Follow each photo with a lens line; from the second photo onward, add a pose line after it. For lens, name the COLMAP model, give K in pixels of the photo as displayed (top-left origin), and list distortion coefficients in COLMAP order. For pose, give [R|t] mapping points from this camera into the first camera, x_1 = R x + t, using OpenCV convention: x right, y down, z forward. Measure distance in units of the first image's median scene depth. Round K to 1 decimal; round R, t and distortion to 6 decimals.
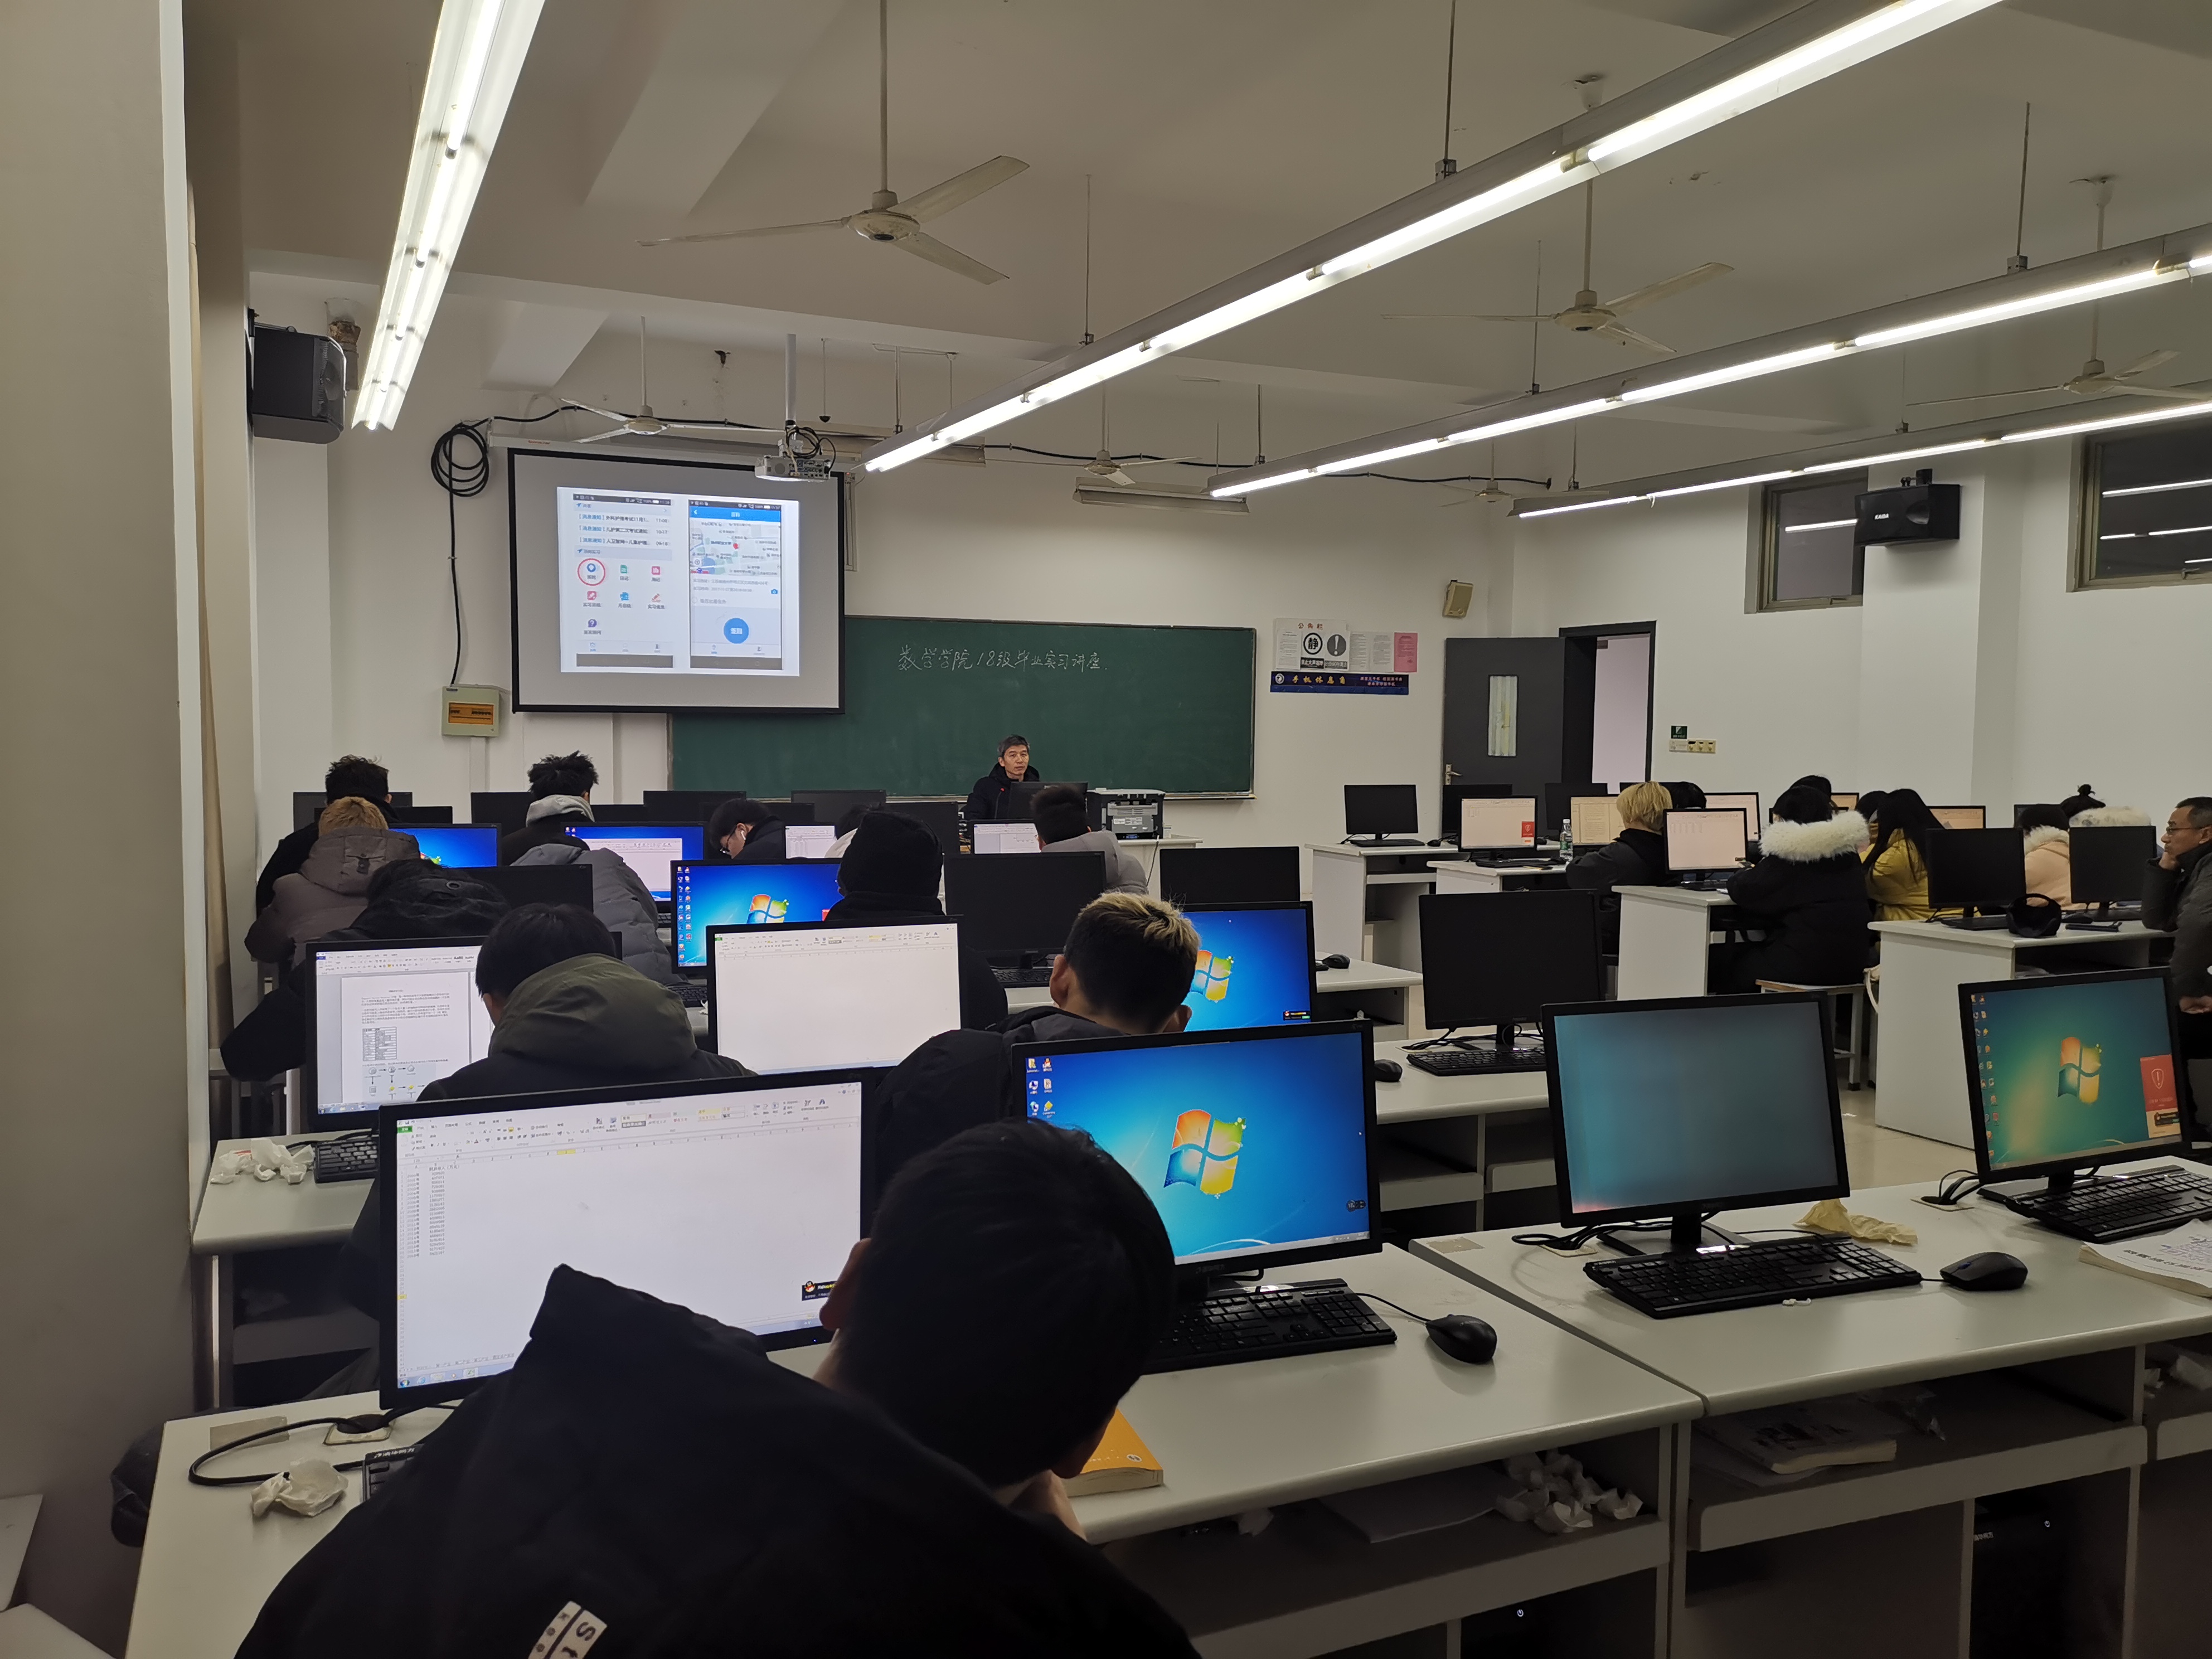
lens RADIAL K [[1706.3, 0, 1106.0], [0, 1706.3, 829.5], [0, 0, 1]] dist [0.059329, -0.005561]
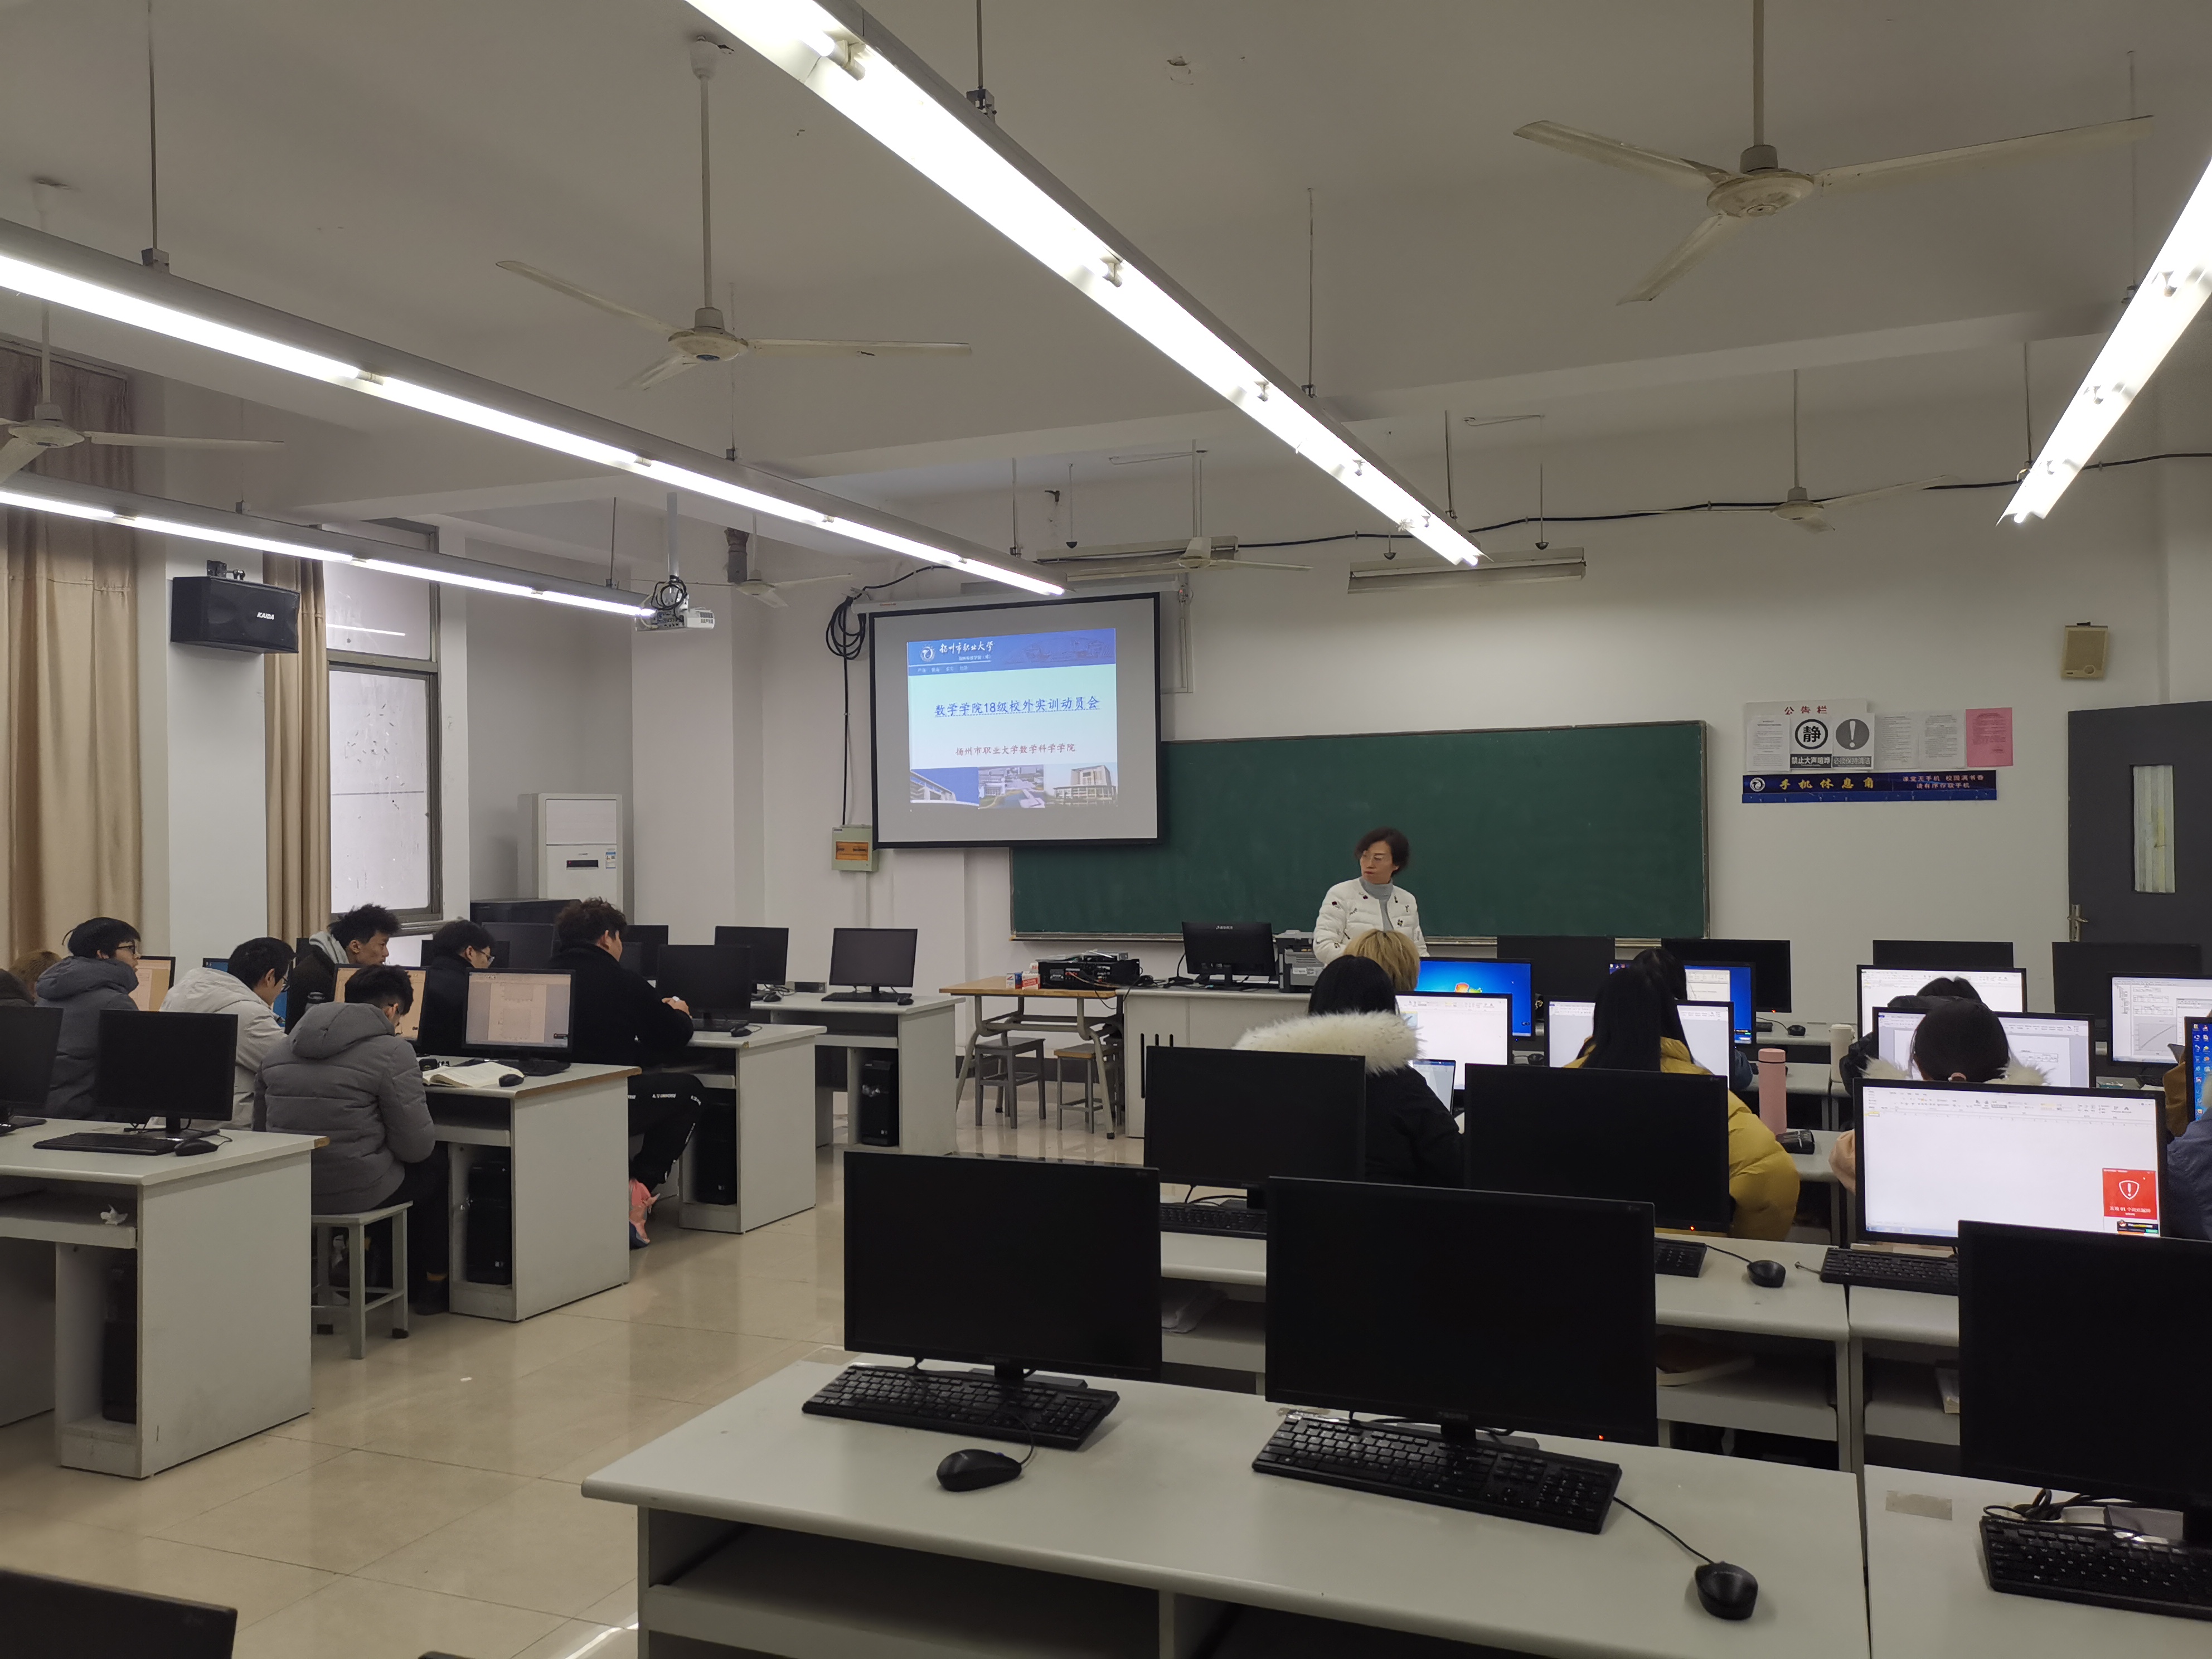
lens RADIAL K [[1706.3, 0, 1106.0], [0, 1706.3, 829.5], [0, 0, 1]] dist [0.059329, -0.005561]
pose [[0.679252, -0.023795, -0.733519, 0.517677], [-0.033460, 0.997431, -0.063341, -0.015021], [0.733142, 0.067568, 0.676711, 0.340431]]
